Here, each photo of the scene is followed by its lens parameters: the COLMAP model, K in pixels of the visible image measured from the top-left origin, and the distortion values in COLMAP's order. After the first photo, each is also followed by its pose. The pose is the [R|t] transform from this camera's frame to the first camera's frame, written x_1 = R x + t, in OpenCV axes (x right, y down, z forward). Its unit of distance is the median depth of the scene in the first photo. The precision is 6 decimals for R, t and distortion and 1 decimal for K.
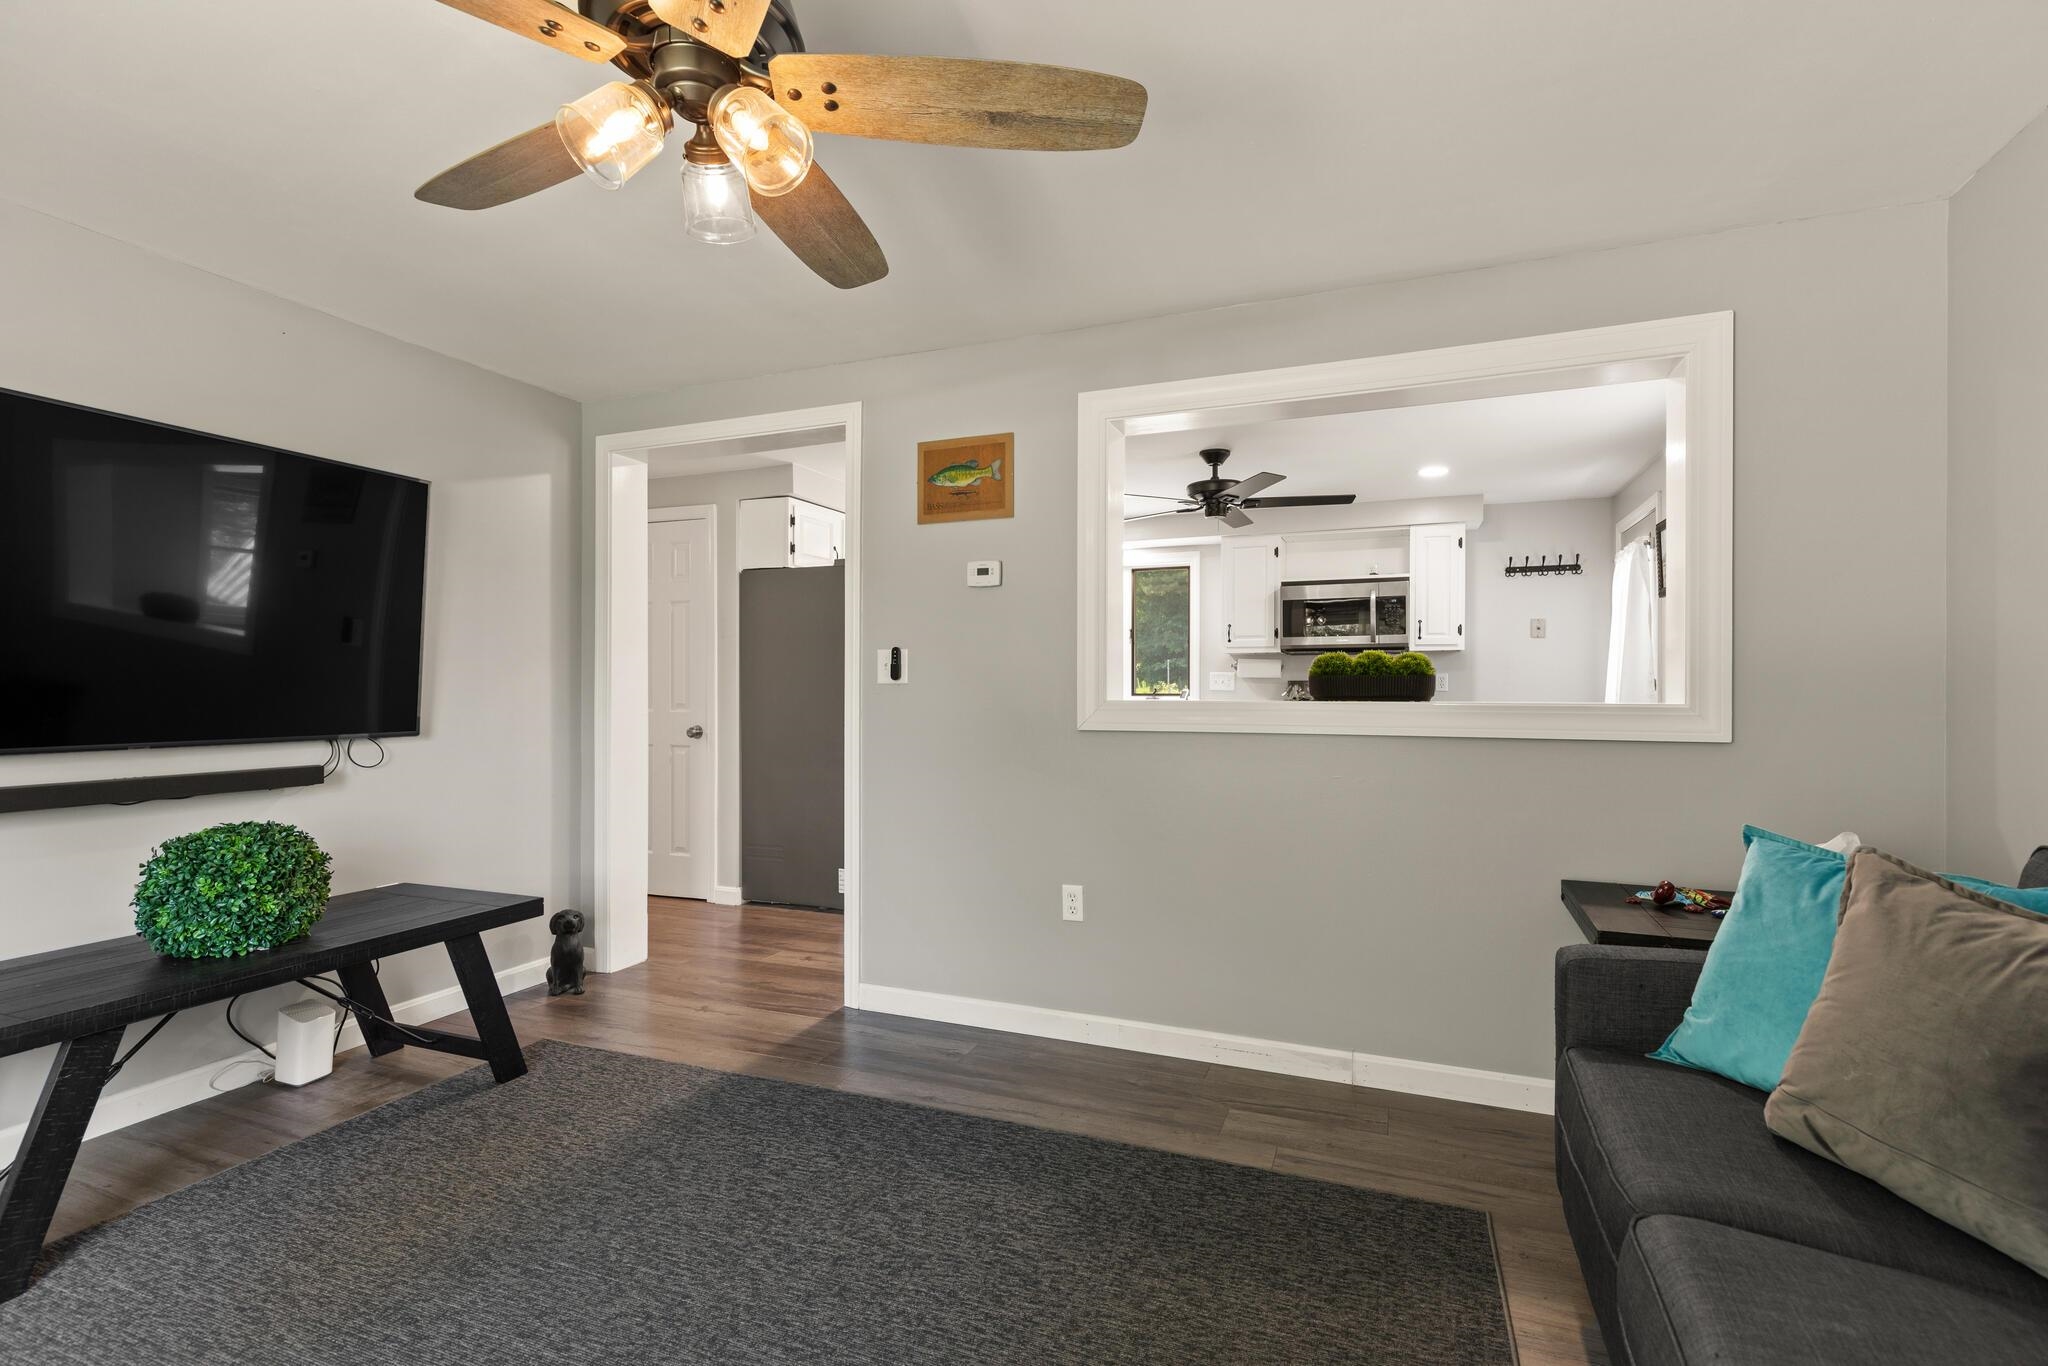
lens RADIAL K [[923.0, 0, 1024.0], [0, 923.0, 683.0], [0, 0, 1]] dist [0.003522, 0.000144]
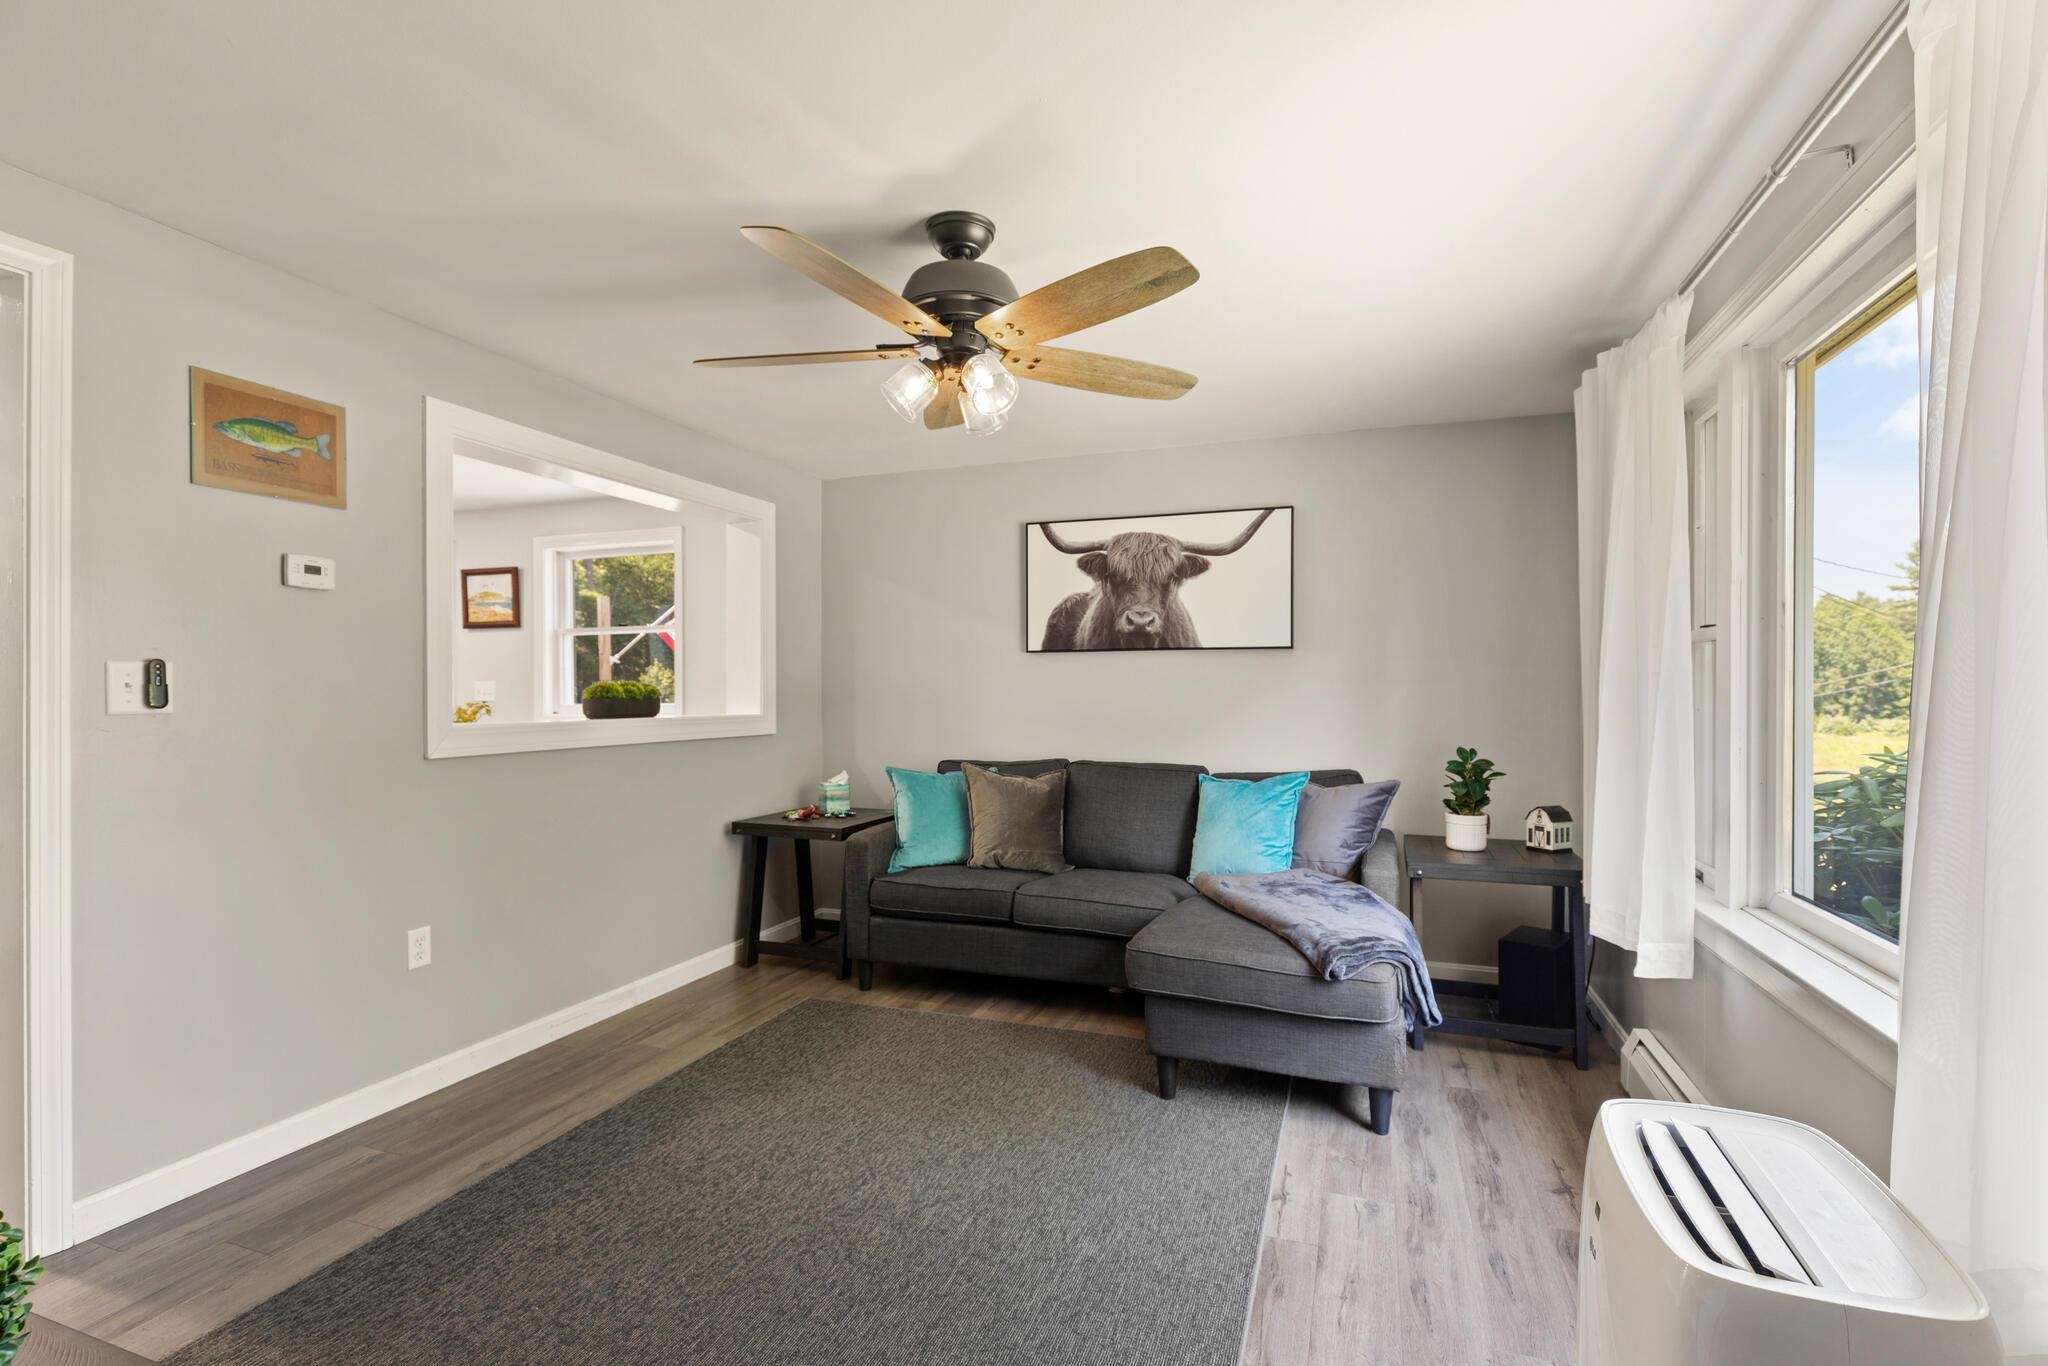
lens RADIAL K [[948.0, 0, 1044.6], [0, 948.0, 692.2], [0, 0, 1]] dist [0.000060, -0.000638]
pose [[-0.049569, -0.001745, 0.998769, -0.924919], [-0.003655, 0.999992, 0.001566, -0.020037], [-0.998764, -0.003573, -0.049575, 0.427973]]
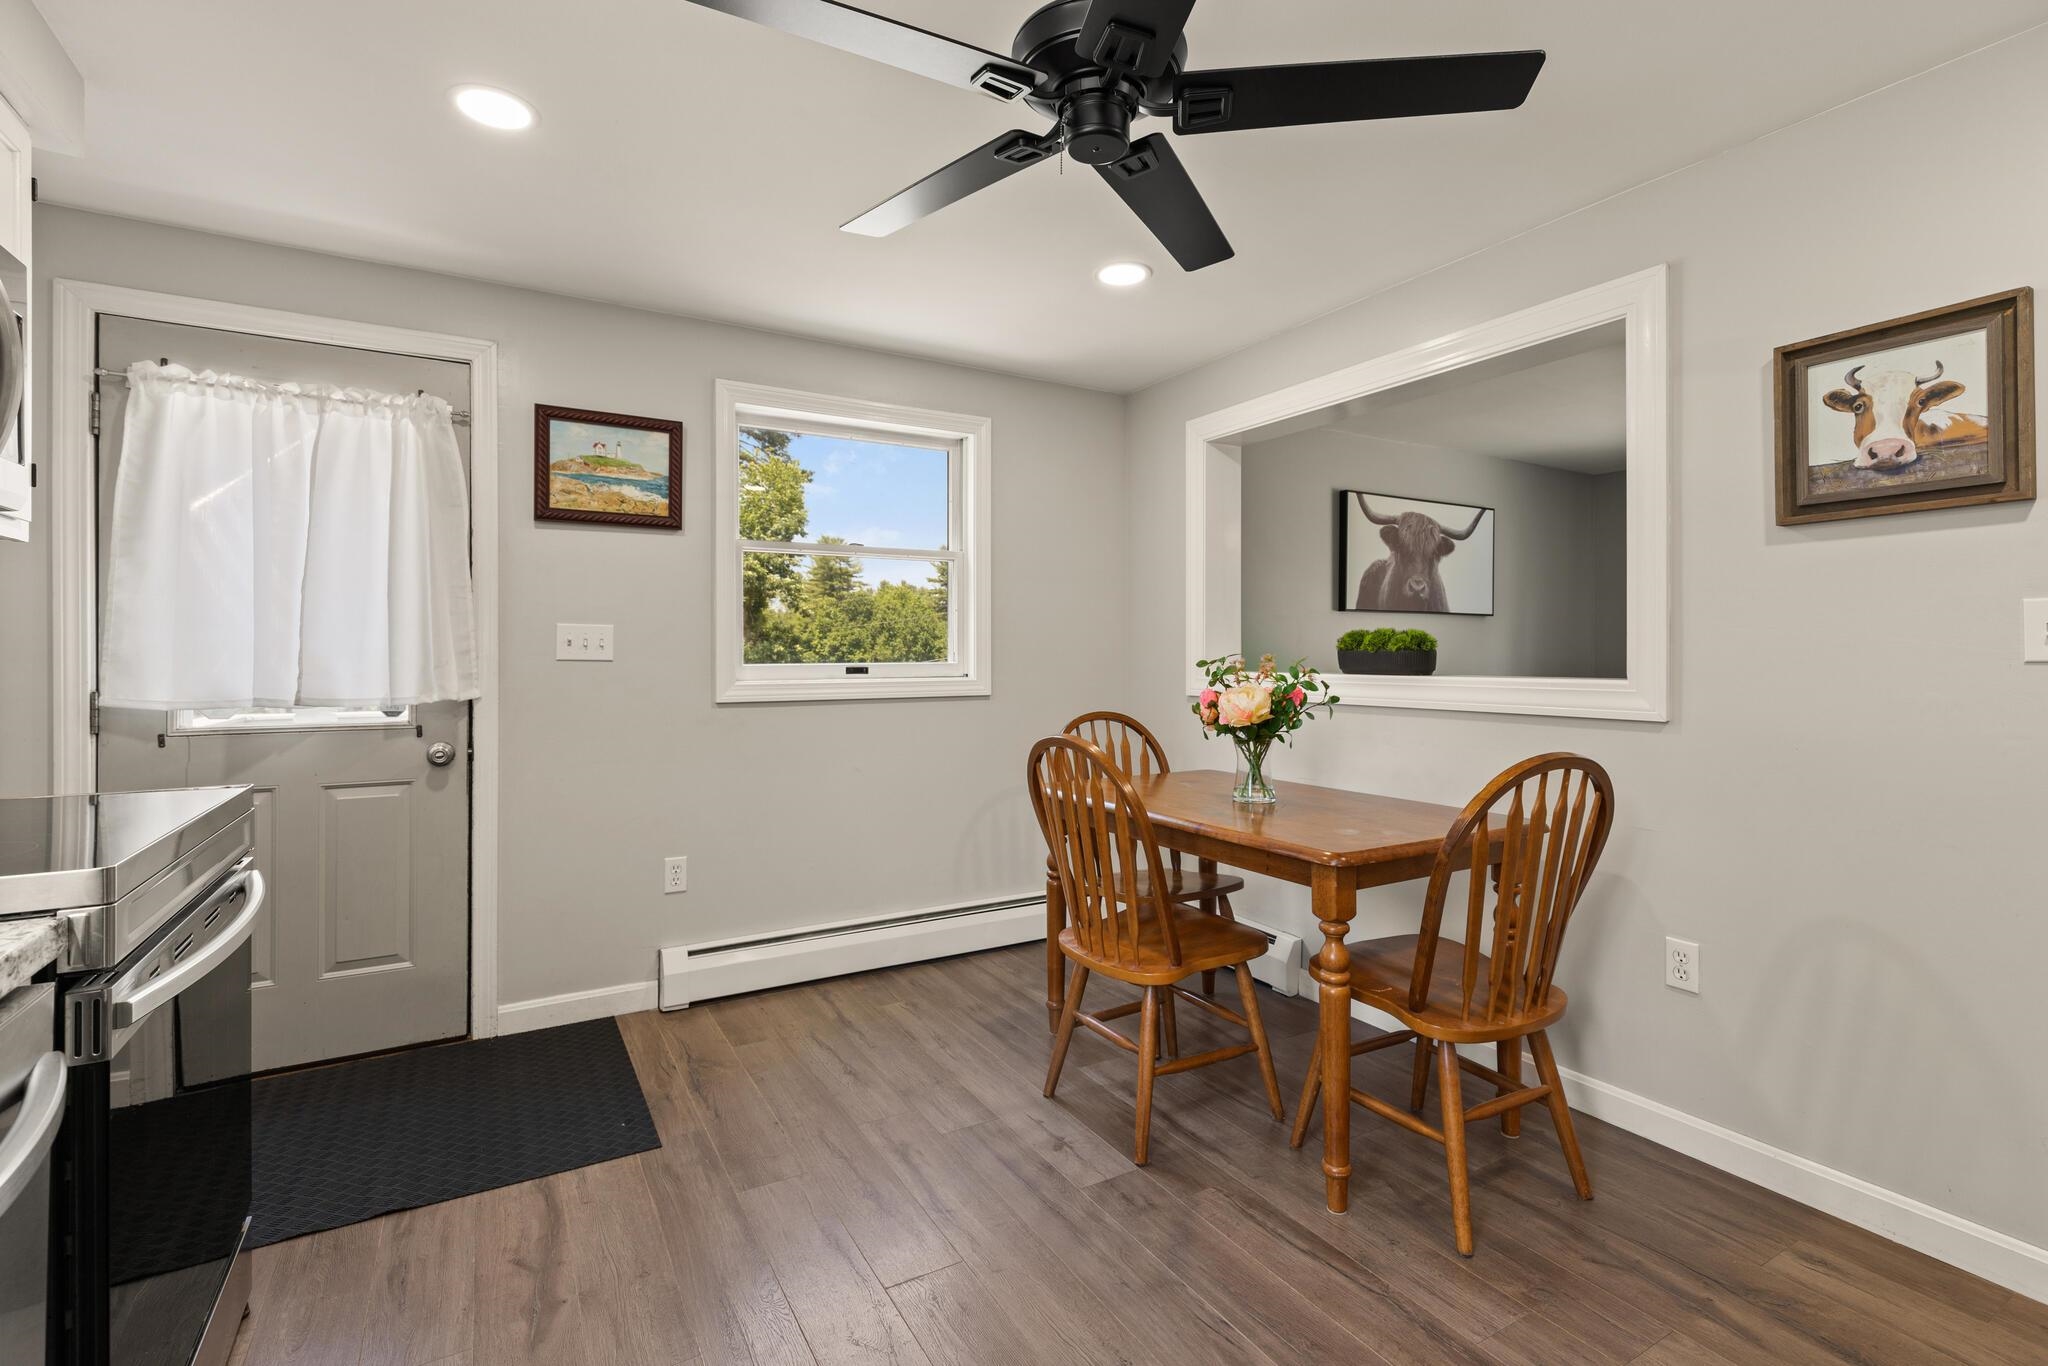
lens RADIAL K [[945.1, 0, 1035.4], [0, 945.1, 646.1], [0, 0, 1]] dist [0.003292, 0.000097]
pose [[-0.797440, 0.005613, 0.603372, 0.038907], [-0.003401, 0.999899, -0.013797, 0.002373], [-0.603388, -0.013054, -0.797341, 1.973502]]
